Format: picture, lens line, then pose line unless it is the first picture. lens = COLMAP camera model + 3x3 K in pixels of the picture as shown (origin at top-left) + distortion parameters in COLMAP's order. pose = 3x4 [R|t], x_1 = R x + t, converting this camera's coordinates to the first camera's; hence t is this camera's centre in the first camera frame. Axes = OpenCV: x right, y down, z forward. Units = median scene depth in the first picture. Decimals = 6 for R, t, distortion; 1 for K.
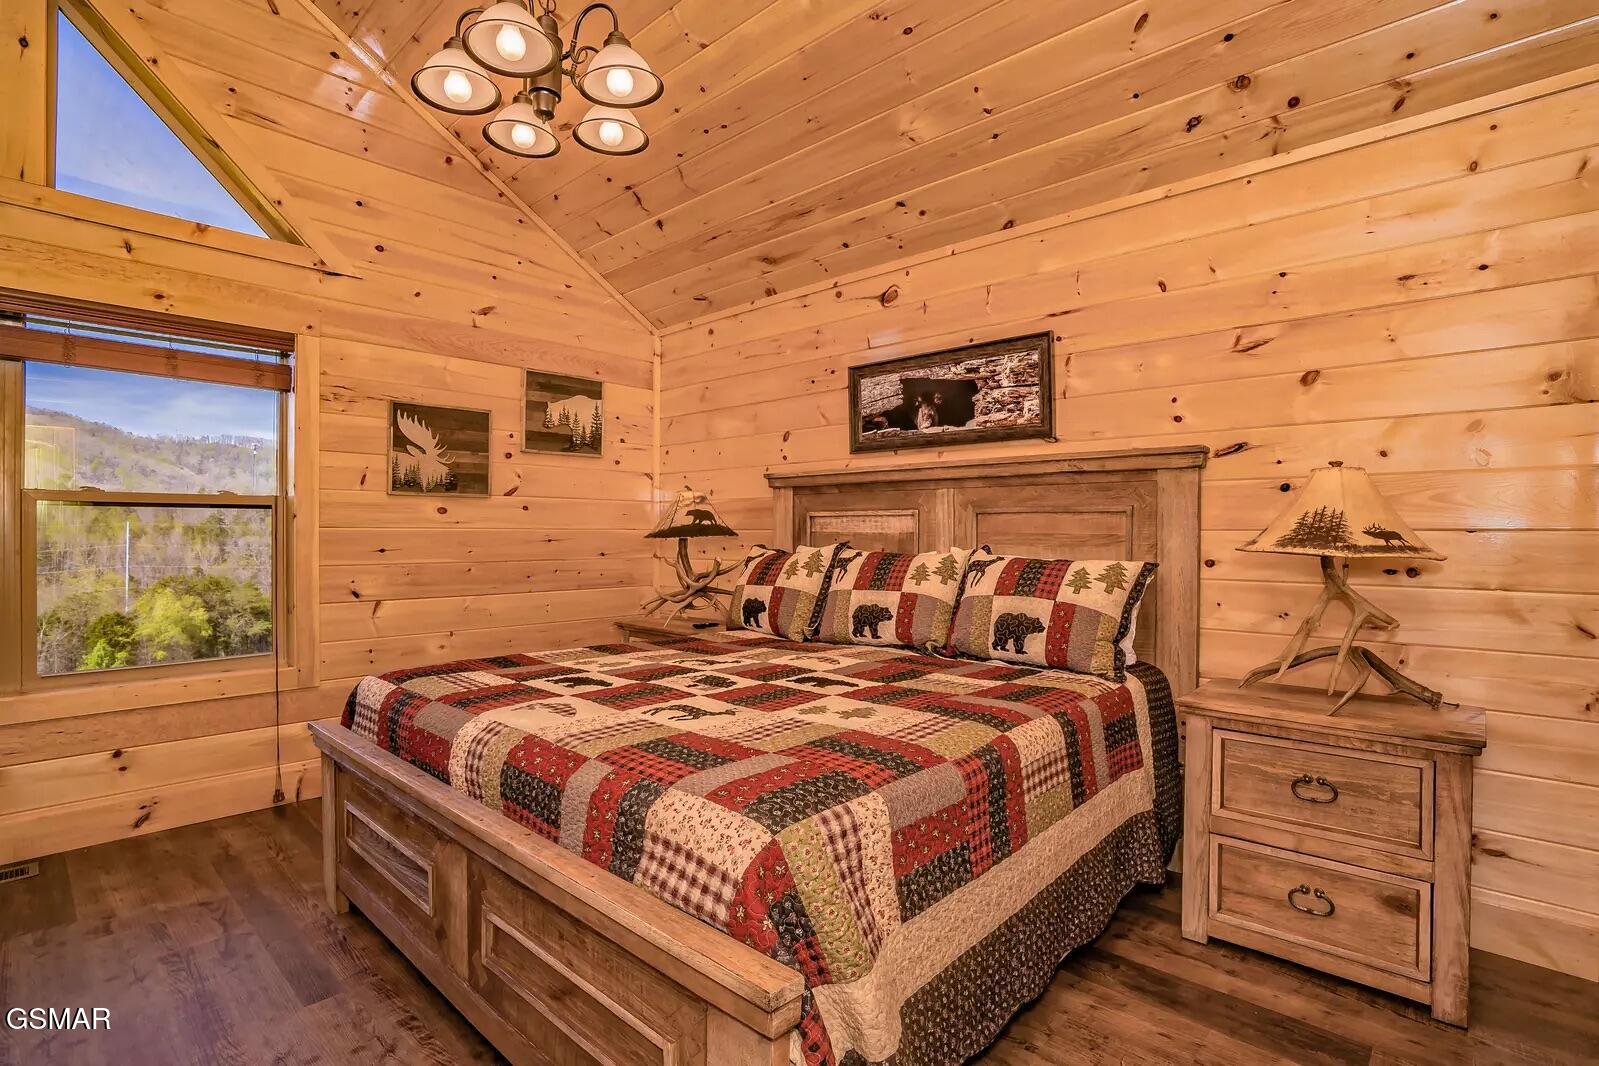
lens RADIAL K [[760.1, 0, 792.7], [0, 760.1, 527.4], [0, 0, 1]] dist [-0.056782, 0.022206]
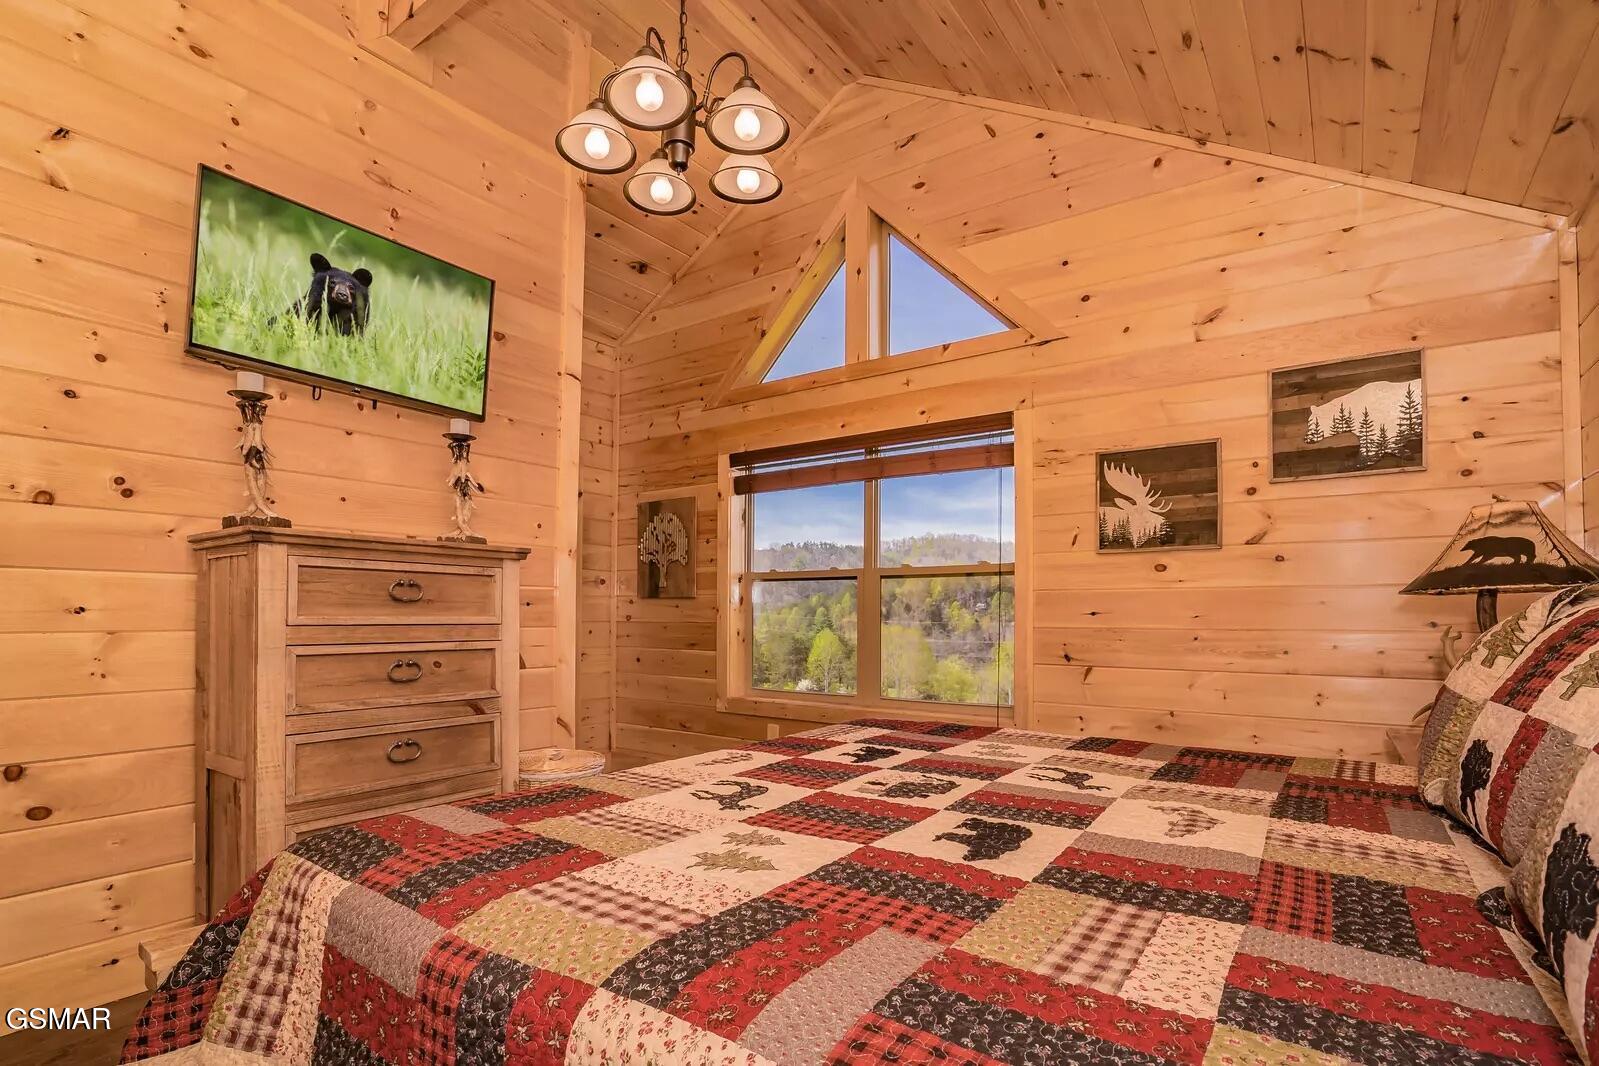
lens RADIAL K [[763.9, 0, 803.7], [0, 763.9, 599.8], [0, 0, 1]] dist [-0.064053, 0.023559]
pose [[0.139148, -0.020790, -0.990053, 0.340743], [0.002746, 0.999784, -0.020608, 0.031726], [0.990268, 0.000149, 0.139175, 0.503249]]
